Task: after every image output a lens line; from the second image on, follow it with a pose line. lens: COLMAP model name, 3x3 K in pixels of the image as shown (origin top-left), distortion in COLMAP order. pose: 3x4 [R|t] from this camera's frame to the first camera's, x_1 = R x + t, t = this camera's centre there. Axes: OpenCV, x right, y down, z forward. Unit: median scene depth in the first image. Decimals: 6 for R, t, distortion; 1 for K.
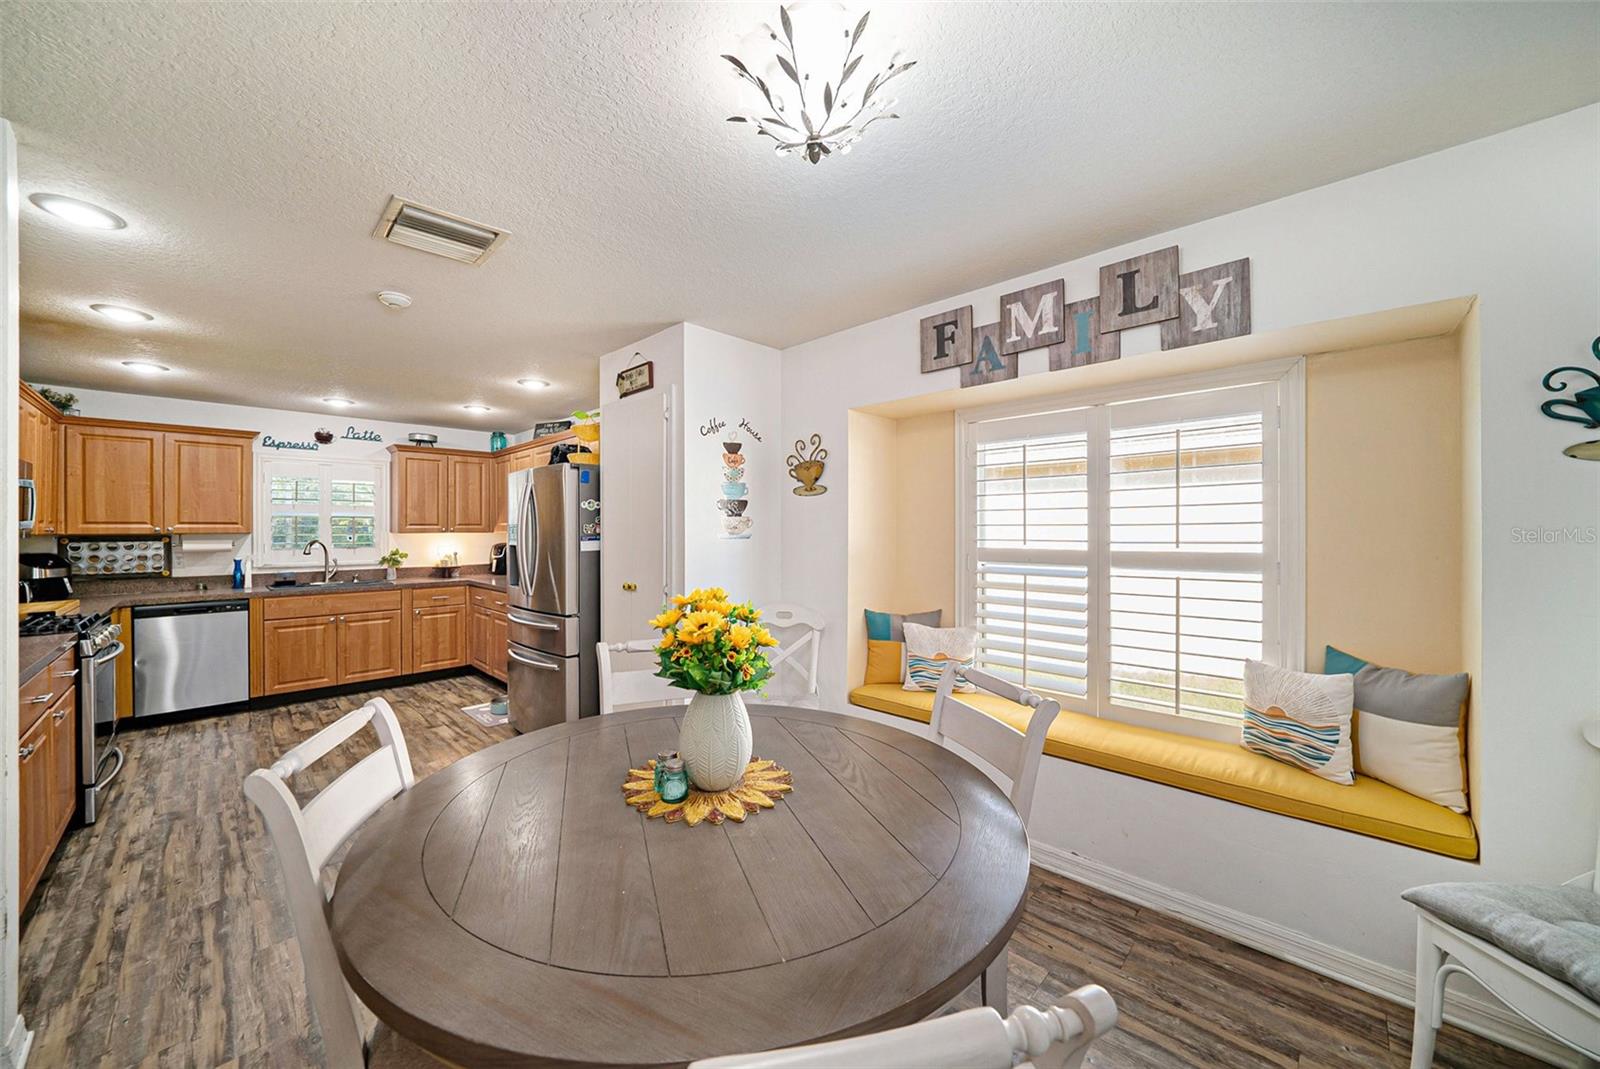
lens RADIAL K [[591.4, 0, 773.7], [0, 591.4, 526.5], [0, 0, 1]] dist [-0.020938, 0.000055]
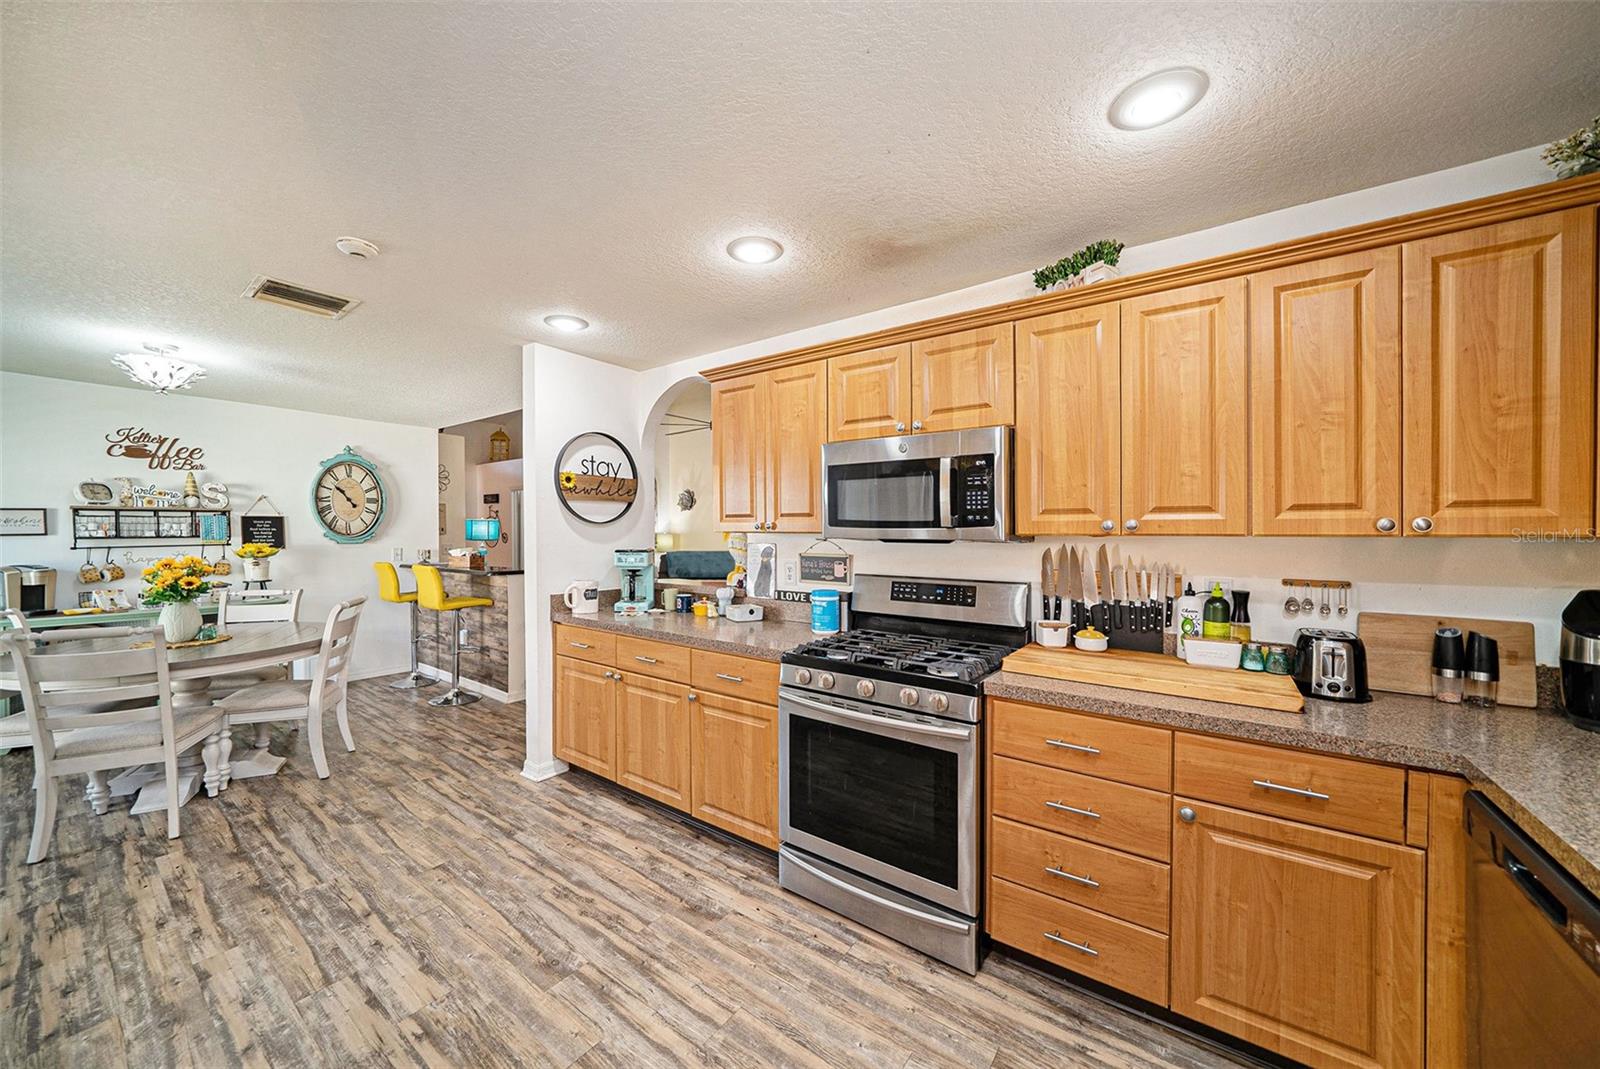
lens RADIAL K [[576.7, 0, 779.5], [0, 576.7, 532.2], [0, 0, 1]] dist [-0.019182, 0.000063]
pose [[-0.987870, 0.003497, -0.155243, -0.629388], [0.004493, 0.999972, -0.006067, 0.008919], [0.155218, -0.006691, -0.987858, 1.074531]]
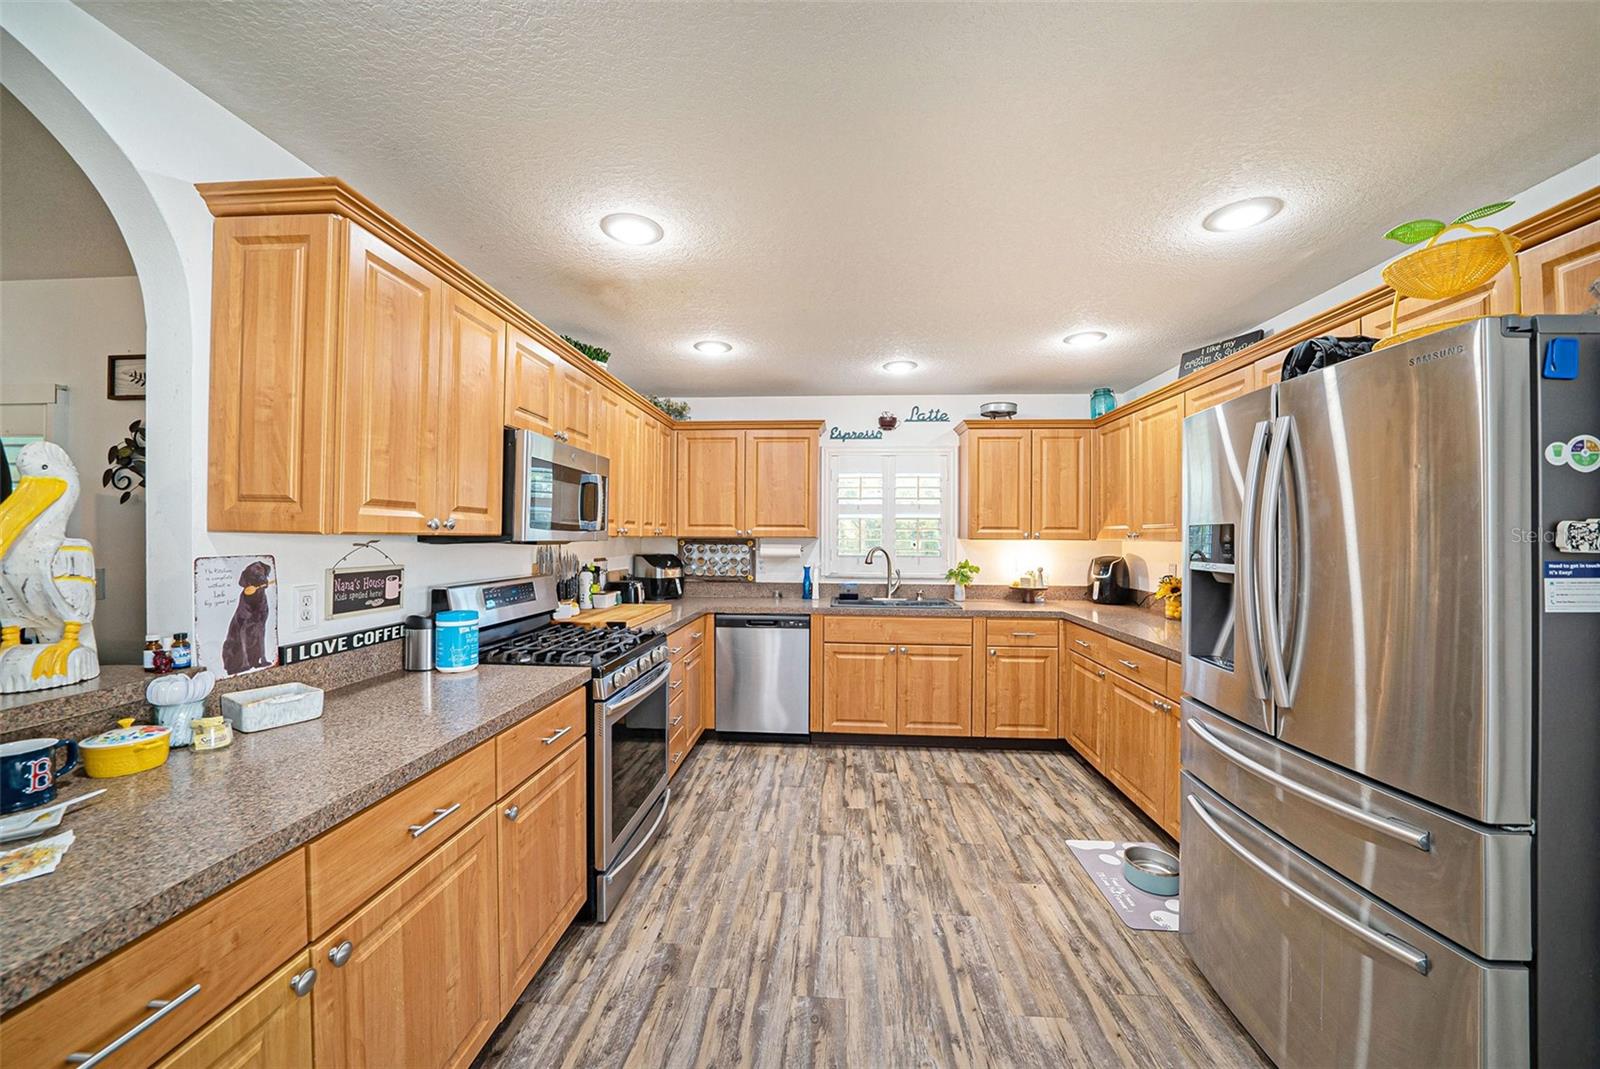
lens RADIAL K [[576.7, 0, 779.5], [0, 576.7, 532.2], [0, 0, 1]] dist [-0.019182, 0.000063]
pose [[0.644192, 0.004015, -0.764854, -0.279469], [-0.004780, 0.999988, 0.001224, 0.002726], [0.764849, 0.002867, 0.644203, 0.409426]]
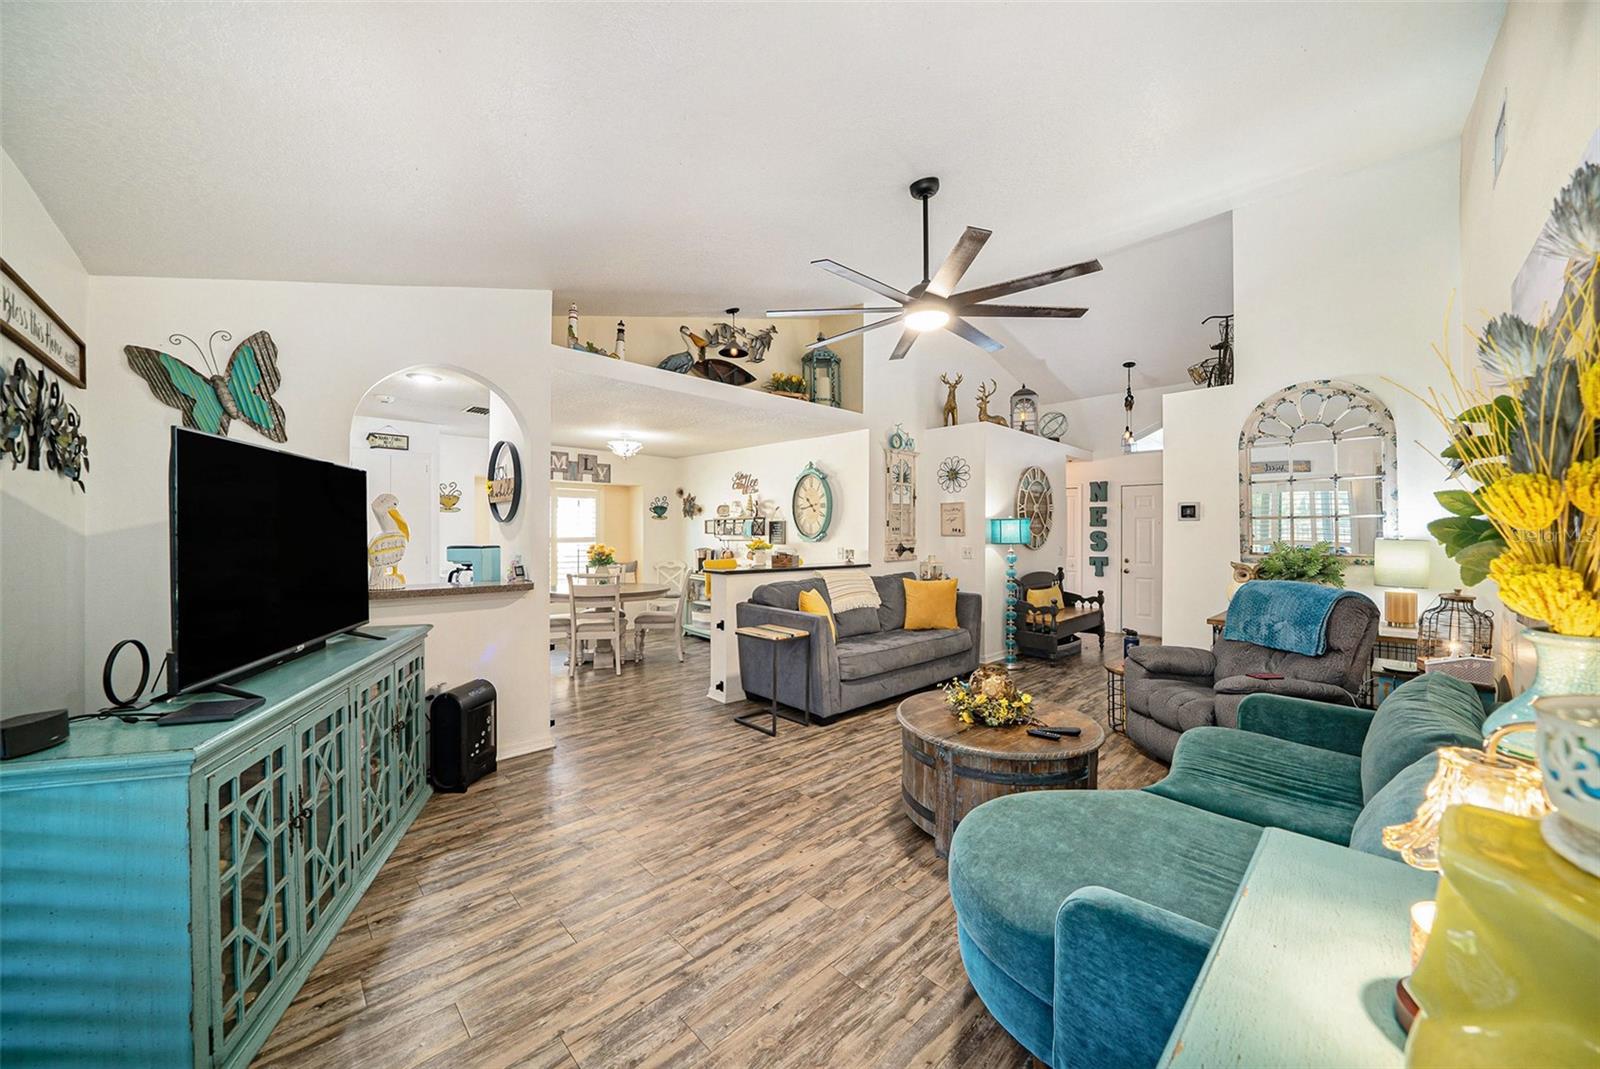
lens RADIAL K [[568.7, 0, 796.8], [0, 568.7, 531.2], [0, 0, 1]] dist [-0.024696, 0.004694]
pose [[0.019300, -0.002480, 0.999811, -1.318791], [-0.007658, 0.999967, 0.002628, -0.007497], [-0.999784, -0.007707, 0.019280, -0.156113]]
